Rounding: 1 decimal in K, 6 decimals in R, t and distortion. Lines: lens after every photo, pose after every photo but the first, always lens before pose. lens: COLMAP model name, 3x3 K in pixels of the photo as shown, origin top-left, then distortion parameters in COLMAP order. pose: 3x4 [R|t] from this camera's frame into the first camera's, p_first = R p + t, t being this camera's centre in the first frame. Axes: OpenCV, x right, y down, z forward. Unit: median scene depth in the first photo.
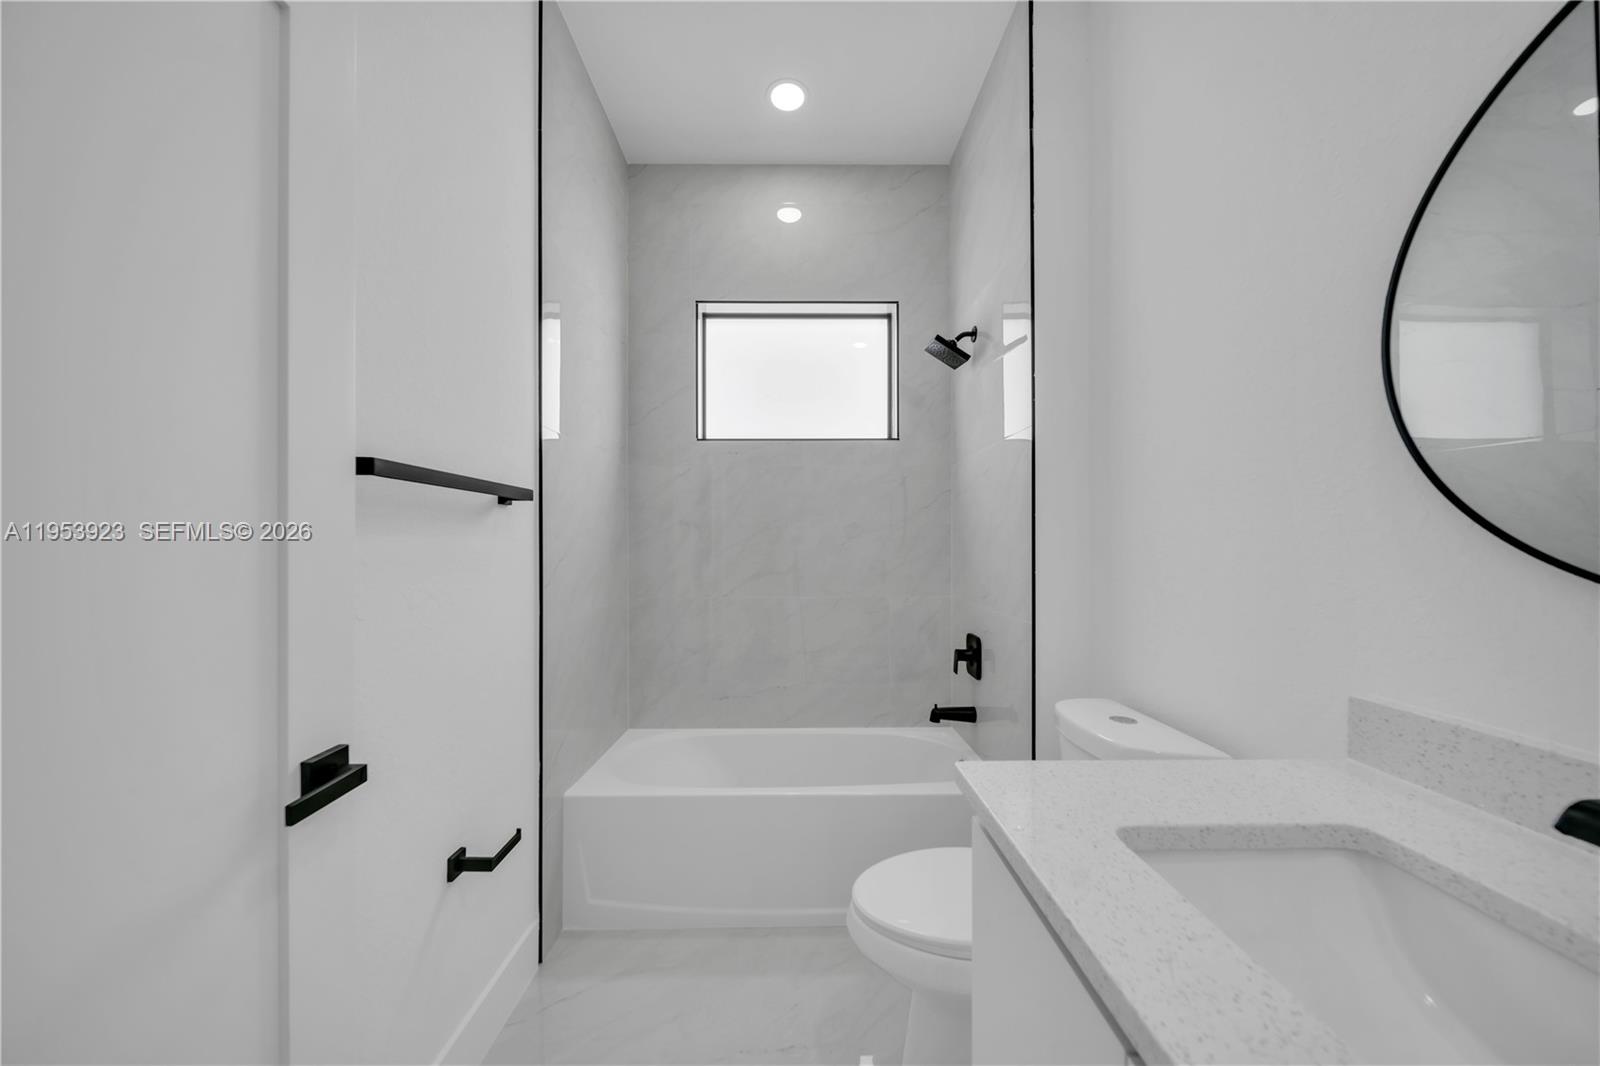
lens RADIAL K [[554.5, 0, 799.8], [0, 554.5, 539.1], [0, 0, 1]] dist [-0.001338, -0.000486]
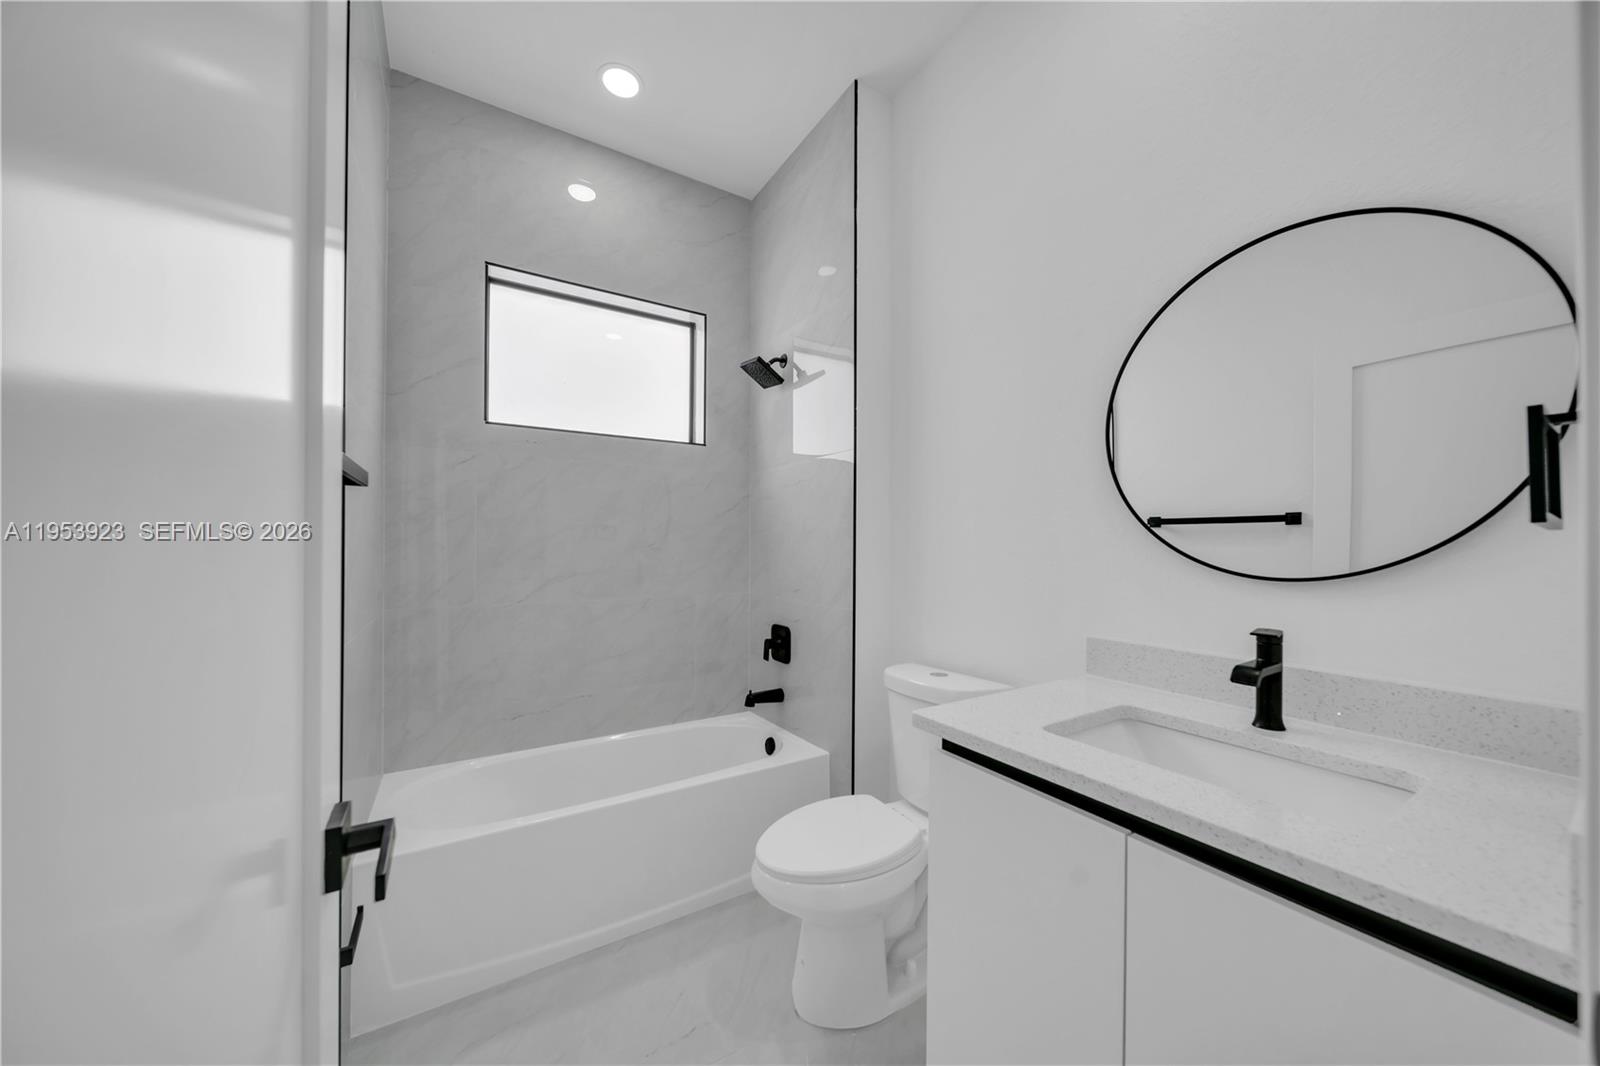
lens RADIAL K [[554.5, 0, 805.5], [0, 554.5, 537.9], [0, 0, 1]] dist [-0.001338, -0.000486]
pose [[0.853084, 0.012325, 0.521629, -0.236064], [-0.010802, 0.999924, -0.005961, 0.000397], [-0.521663, -0.000550, 0.853152, 0.003752]]
